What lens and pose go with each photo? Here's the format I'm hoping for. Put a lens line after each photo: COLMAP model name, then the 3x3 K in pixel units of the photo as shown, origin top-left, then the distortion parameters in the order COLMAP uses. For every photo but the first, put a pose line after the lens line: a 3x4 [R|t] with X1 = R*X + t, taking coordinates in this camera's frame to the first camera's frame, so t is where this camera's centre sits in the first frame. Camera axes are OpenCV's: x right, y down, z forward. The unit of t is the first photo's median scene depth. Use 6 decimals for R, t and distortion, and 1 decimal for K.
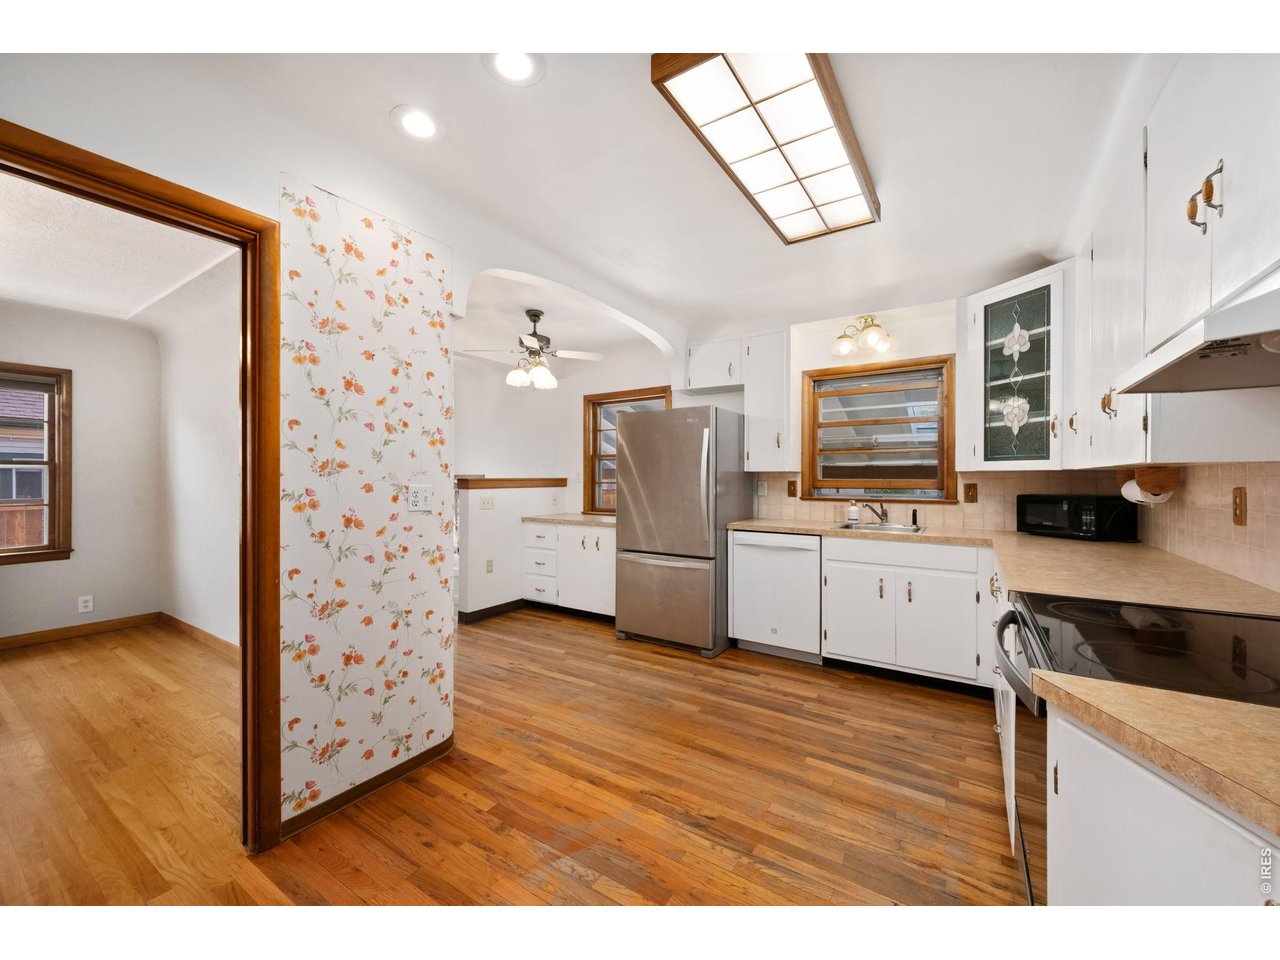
lens RADIAL K [[505.5, 0, 636.4], [0, 505.5, 479.2], [0, 0, 1]] dist [-0.000576, -0.000095]
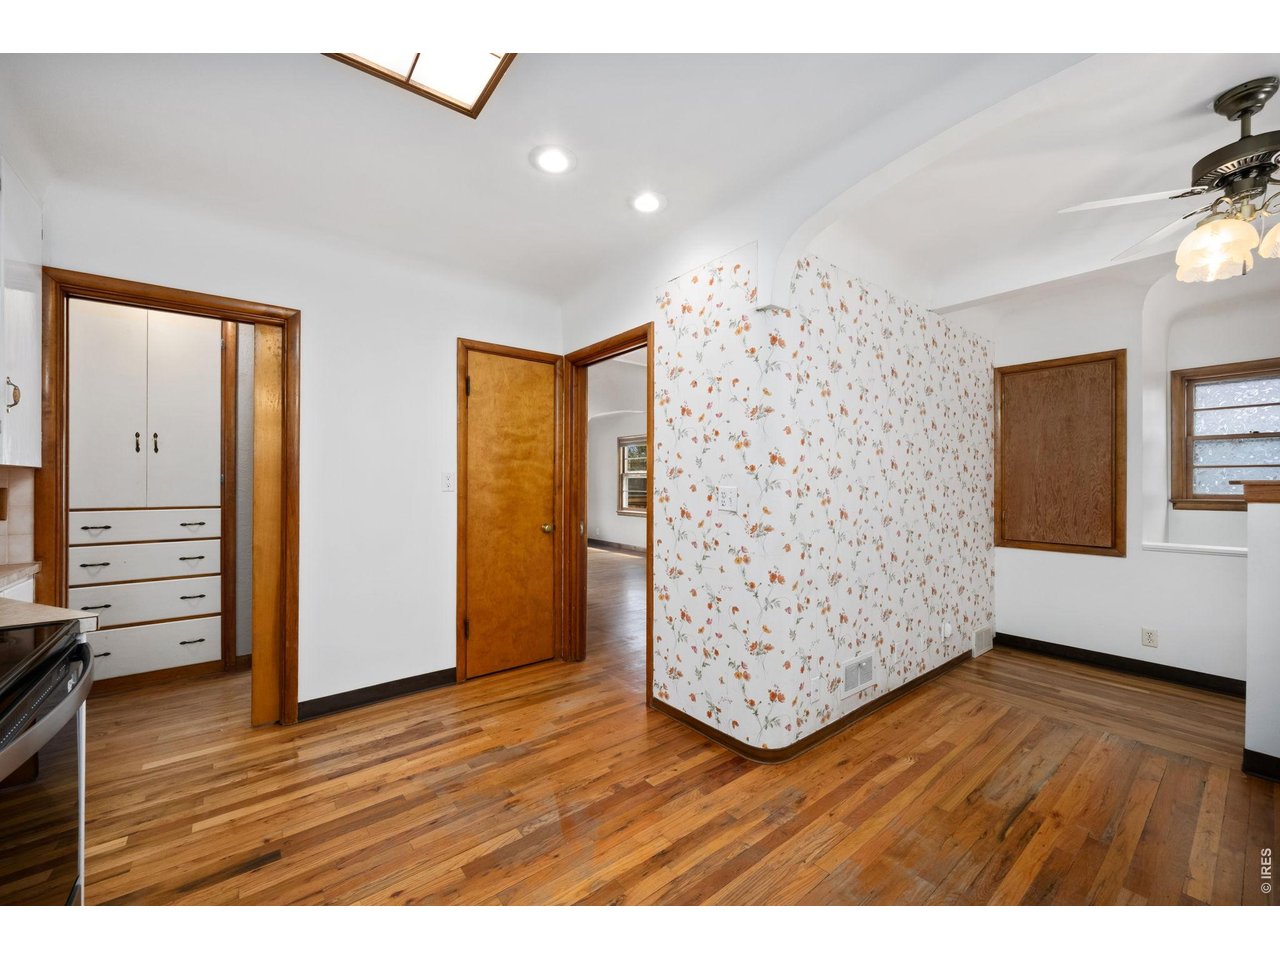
lens RADIAL K [[510.0, 0, 636.4], [0, 510.0, 482.0], [0, 0, 1]] dist [0.000448, 0.000097]
pose [[-0.317698, 0.000192, -0.948192, 0.542722], [-0.000512, 1.000000, 0.000374, 0.001115], [0.948192, 0.000604, -0.317698, 0.941553]]
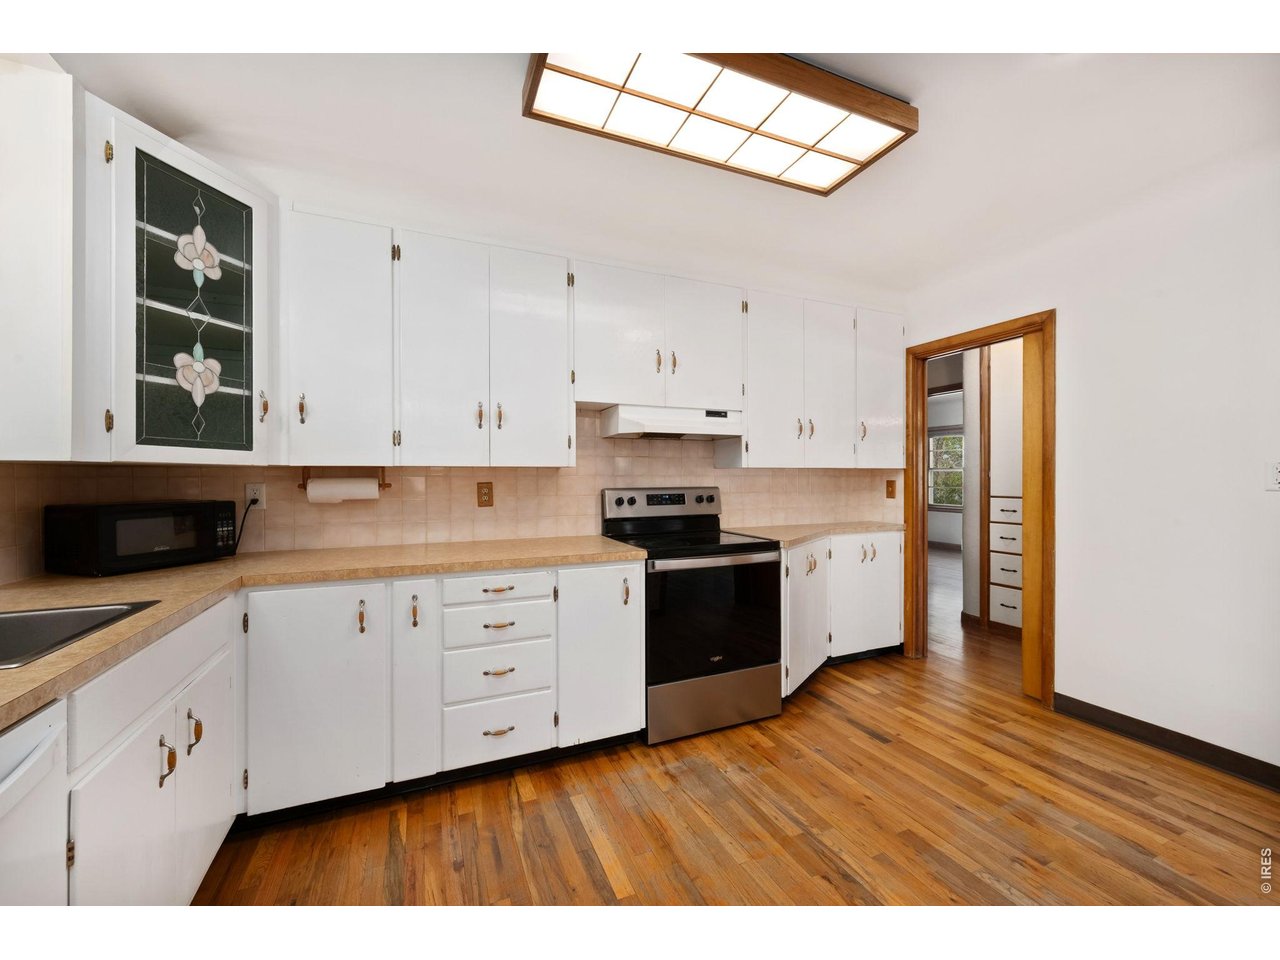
lens RADIAL K [[505.5, 0, 636.4], [0, 505.5, 479.2], [0, 0, 1]] dist [-0.000576, -0.000095]
pose [[-0.836255, 0.000005, 0.548341, -0.035621], [0.002921, 0.999986, 0.004446, -0.000182], [-0.548334, 0.005320, -0.836243, 1.296457]]
